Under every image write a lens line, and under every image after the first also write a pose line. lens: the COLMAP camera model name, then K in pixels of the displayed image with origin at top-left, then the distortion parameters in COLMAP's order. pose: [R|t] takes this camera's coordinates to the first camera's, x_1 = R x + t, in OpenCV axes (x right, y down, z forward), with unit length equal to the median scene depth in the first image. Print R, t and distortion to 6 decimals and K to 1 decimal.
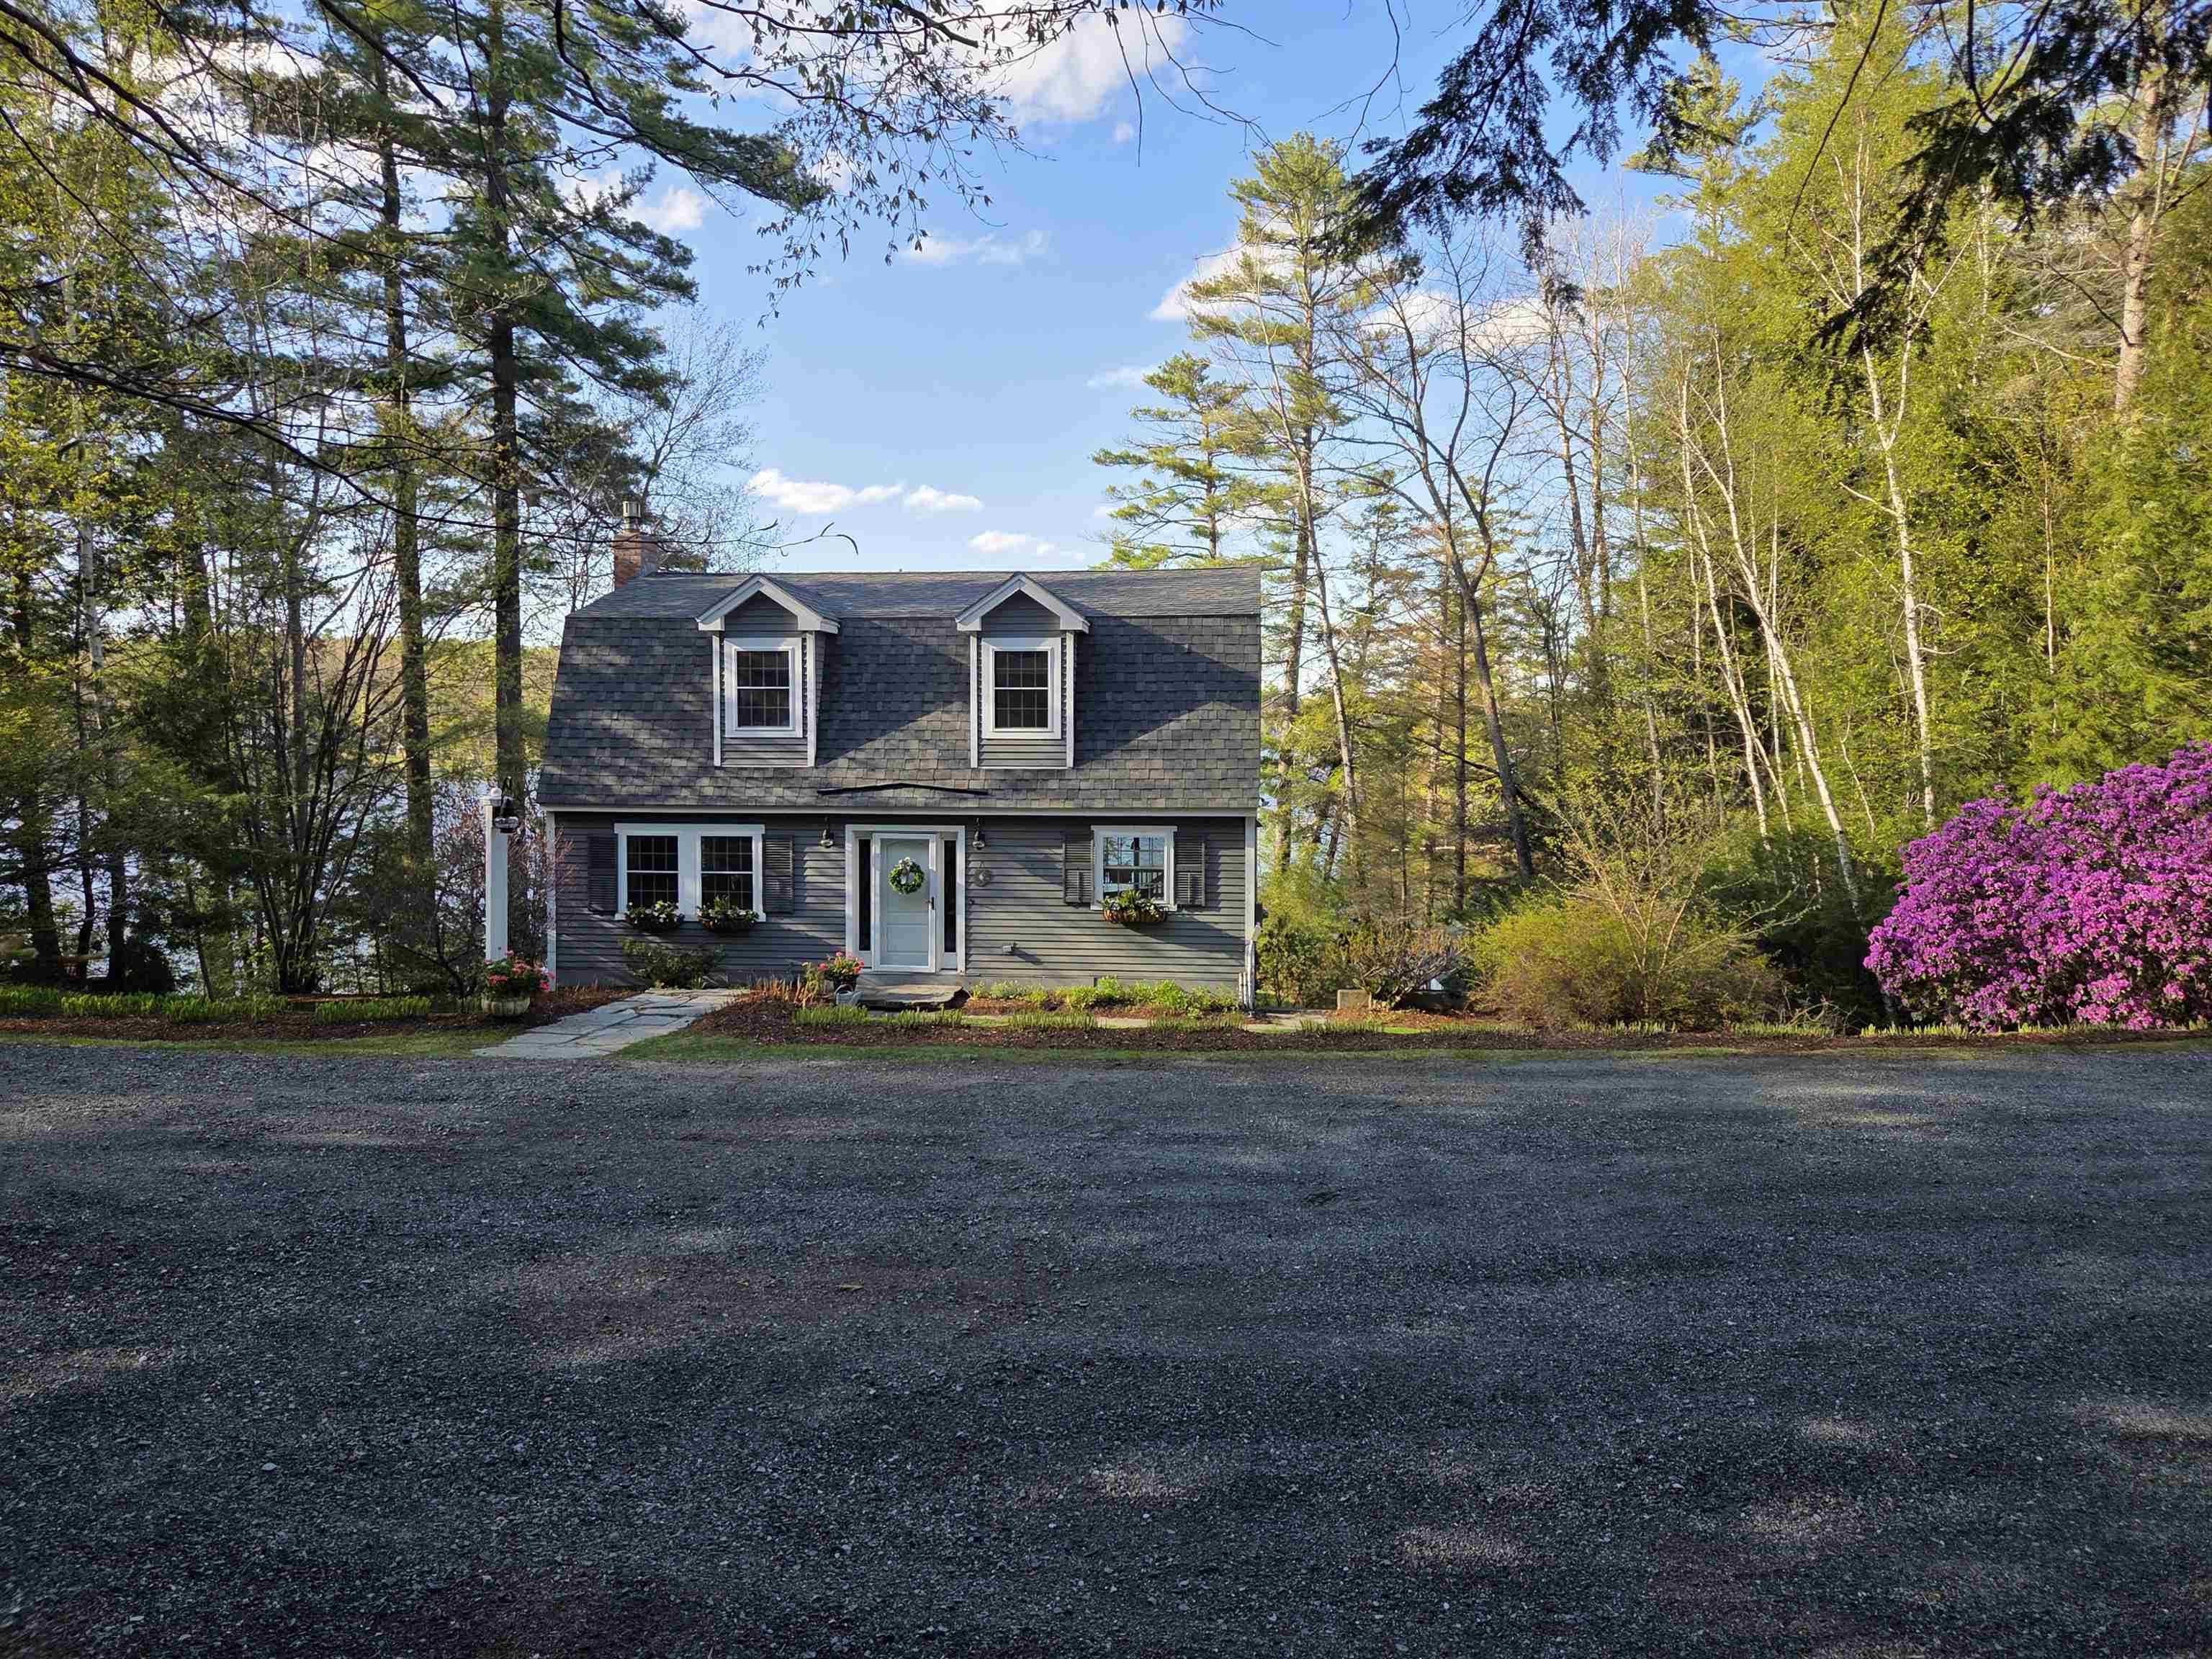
lens RADIAL K [[1490.5, 0, 1111.6], [0, 1490.5, 800.0], [0, 0, 1]] dist [0.001521, -0.000834]
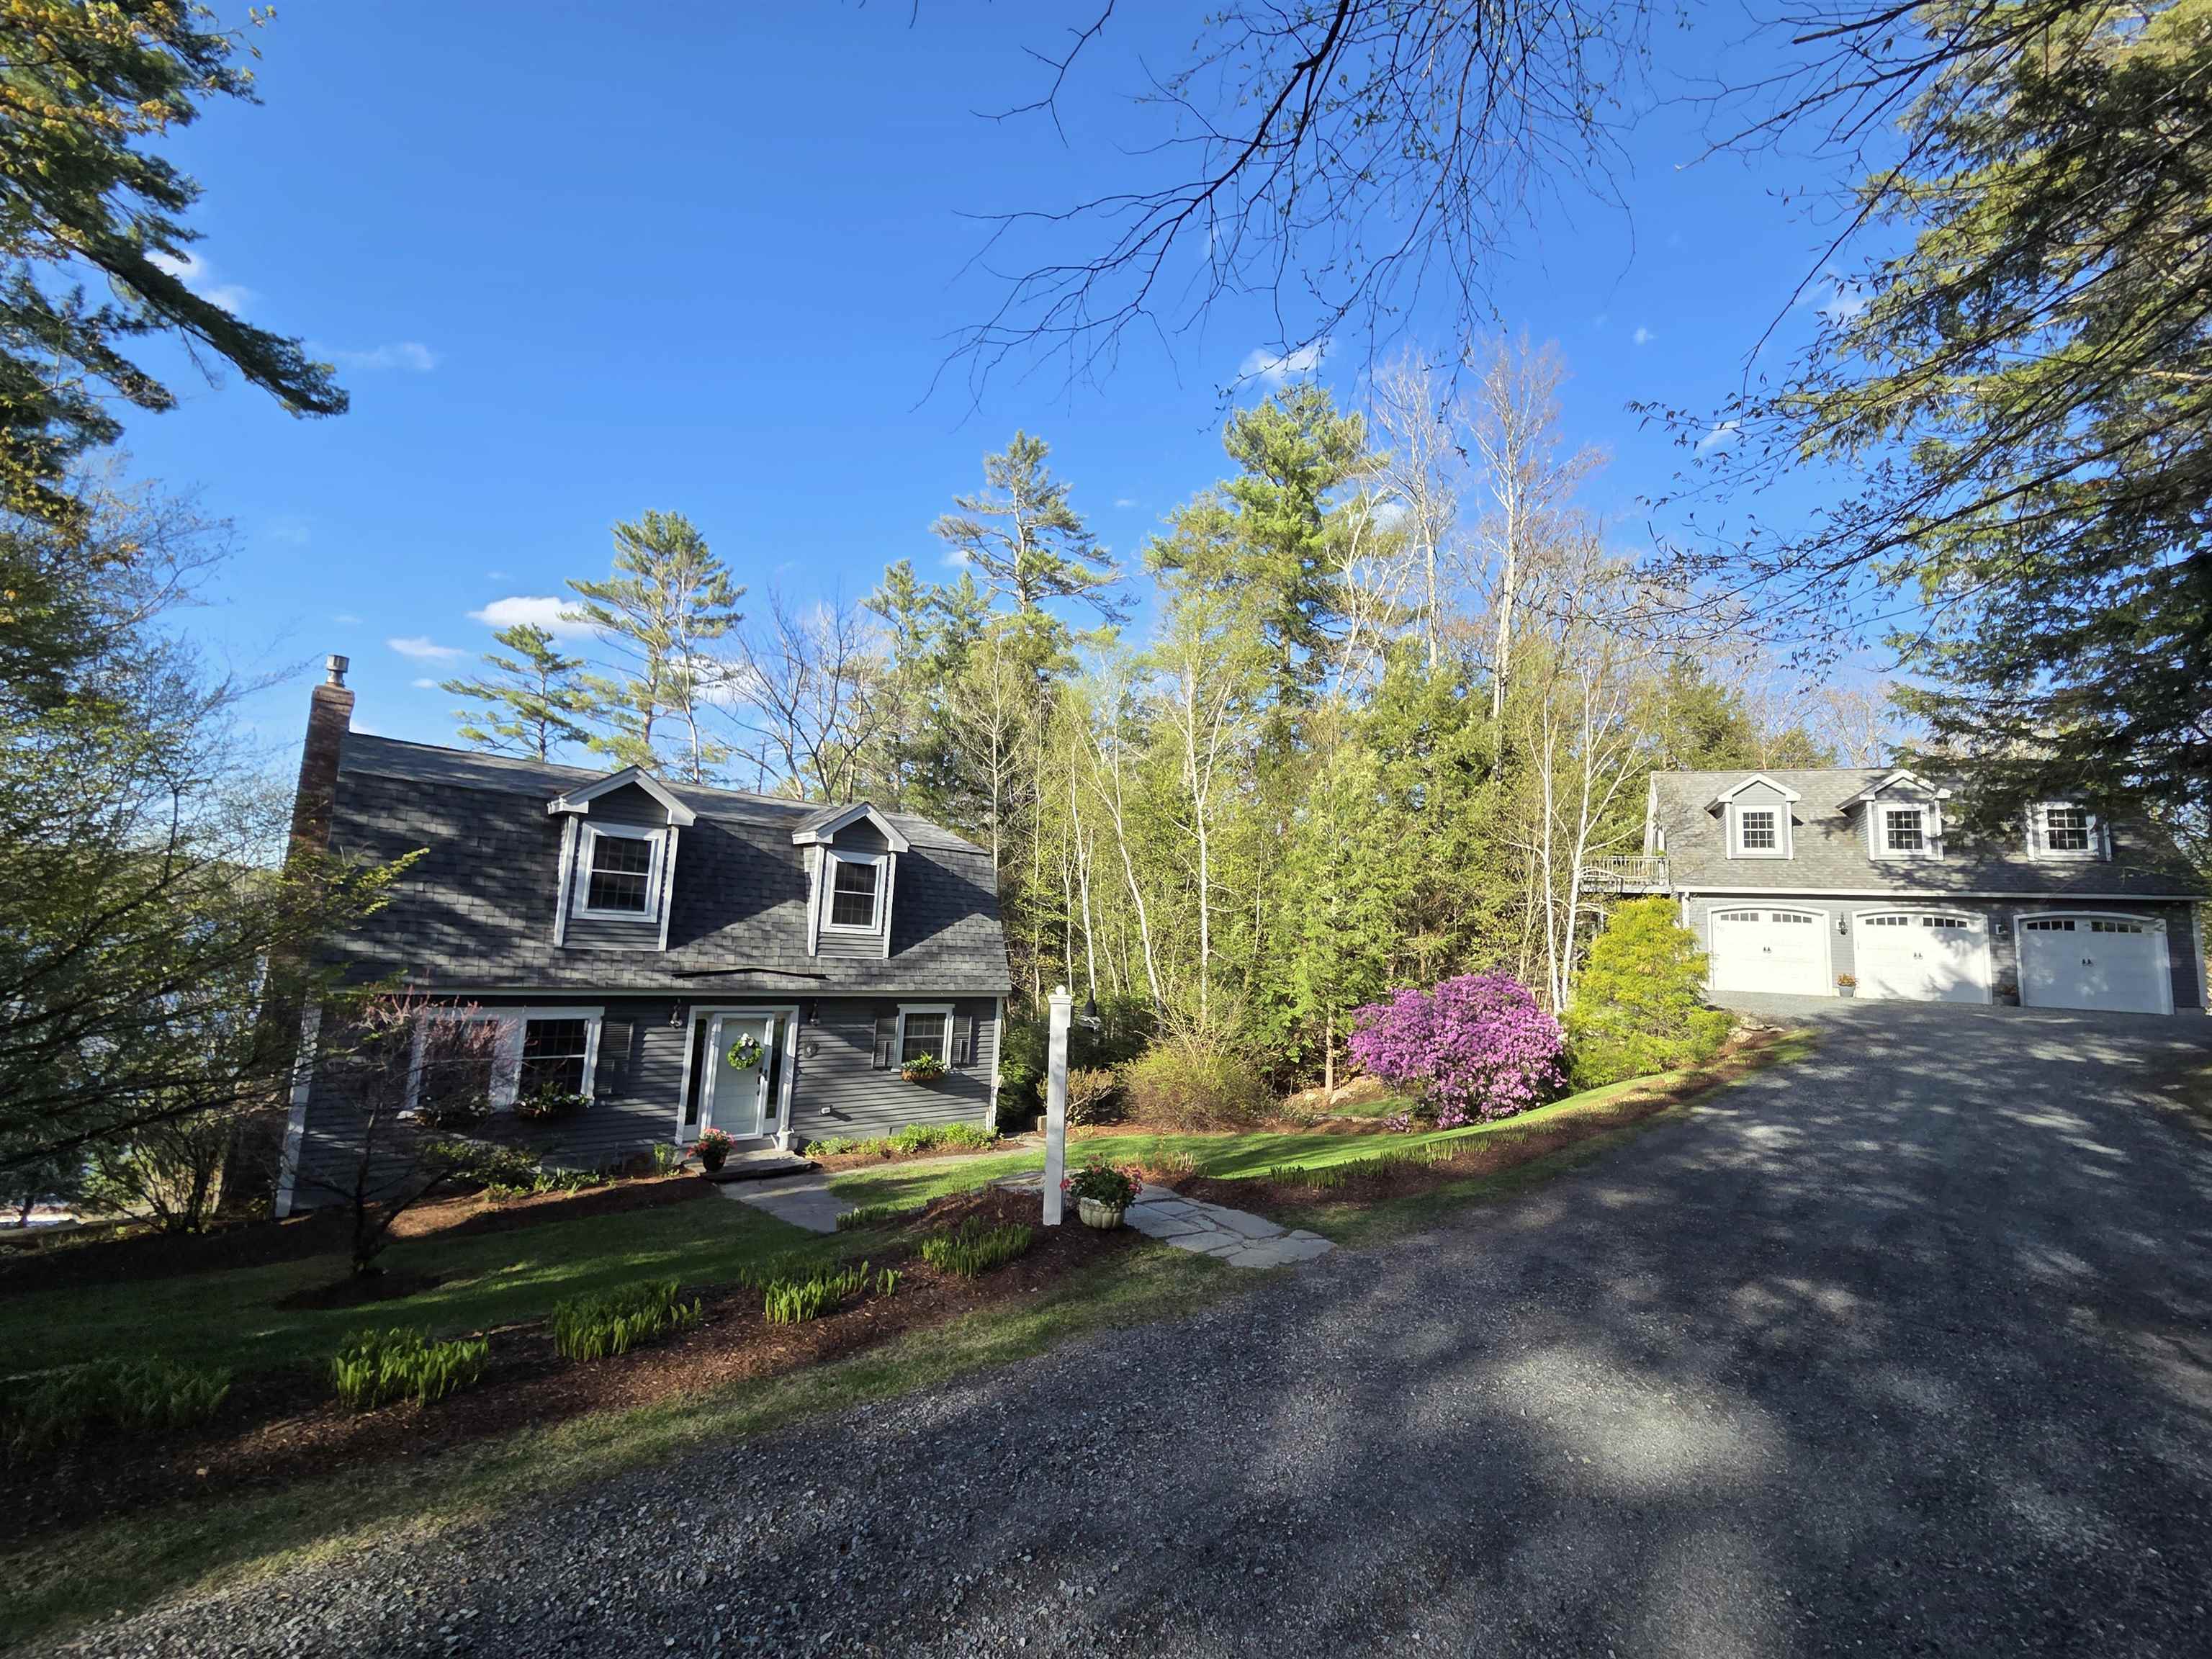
lens RADIAL K [[908.3, 0, 1111.4], [0, 908.3, 834.8], [0, 0, 1]] dist [0.002119, -0.000002]
pose [[0.685122, 0.122768, 0.718008, -0.458350], [-0.015839, 0.987973, -0.153814, -0.009170], [-0.728256, 0.094009, 0.678826, 0.318439]]
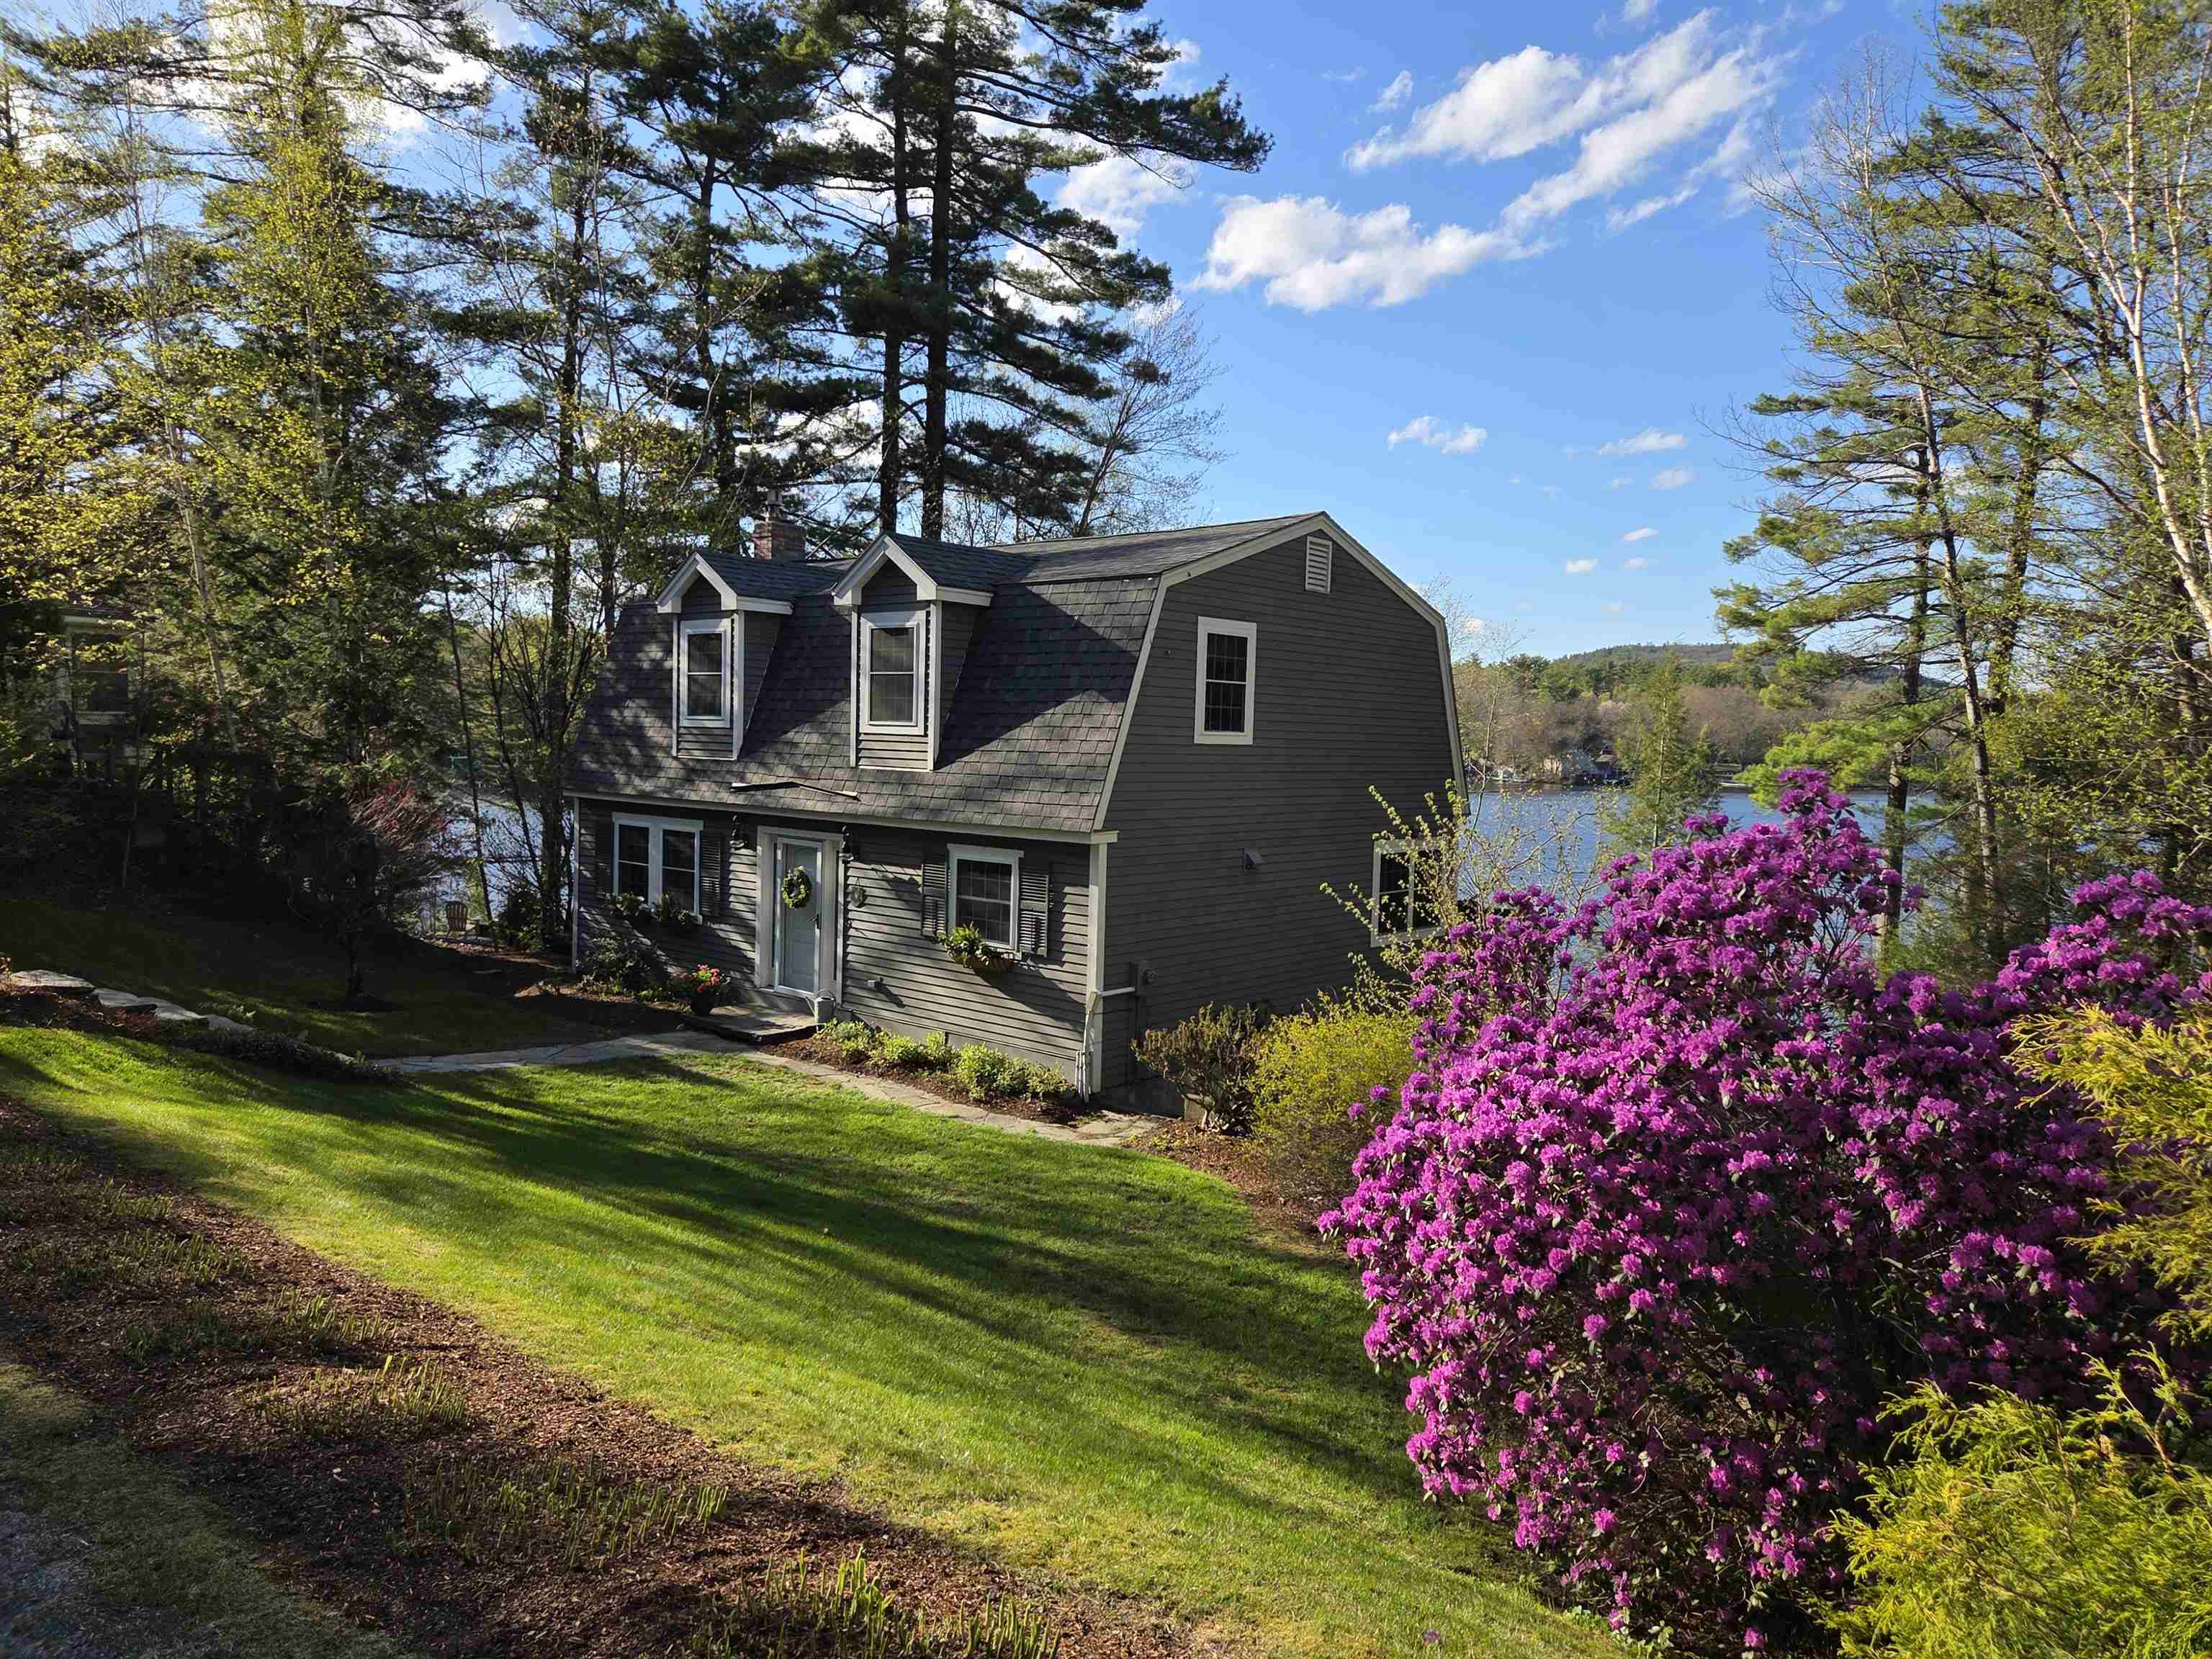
lens RADIAL K [[1490.5, 0, 1111.6], [0, 1490.5, 800.0], [0, 0, 1]] dist [0.001521, -0.000834]
pose [[0.821320, 0.046689, -0.568554, 0.509382], [-0.048460, 0.998753, 0.012013, -0.020060], [0.568405, 0.017686, 0.822558, 0.380769]]
